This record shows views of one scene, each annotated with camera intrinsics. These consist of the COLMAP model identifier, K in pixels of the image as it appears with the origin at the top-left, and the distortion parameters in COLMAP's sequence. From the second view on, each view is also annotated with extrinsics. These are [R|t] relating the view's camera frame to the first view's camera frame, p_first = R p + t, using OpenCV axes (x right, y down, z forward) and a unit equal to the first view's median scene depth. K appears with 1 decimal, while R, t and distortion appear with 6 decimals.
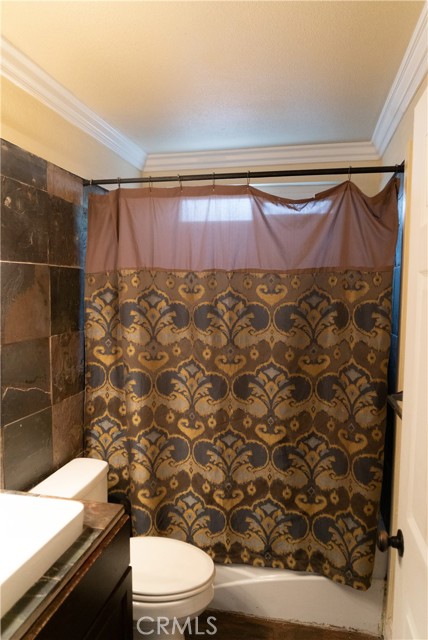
lens RADIAL K [[440.3, 0, 214.8], [0, 440.3, 322.2], [0, 0, 1]] dist [0.053085, 0.001048]
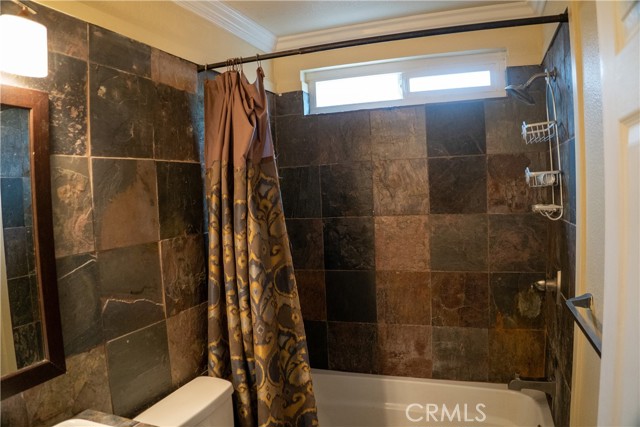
lens RADIAL K [[447.4, 0, 319.2], [0, 447.4, 213.1], [0, 0, 1]] dist [-0.108497, -0.000055]
pose [[0.988019, -0.040351, -0.148962, 0.074196], [0.036970, 0.998994, -0.025398, 0.011003], [0.149837, 0.019587, 0.988517, 0.180027]]
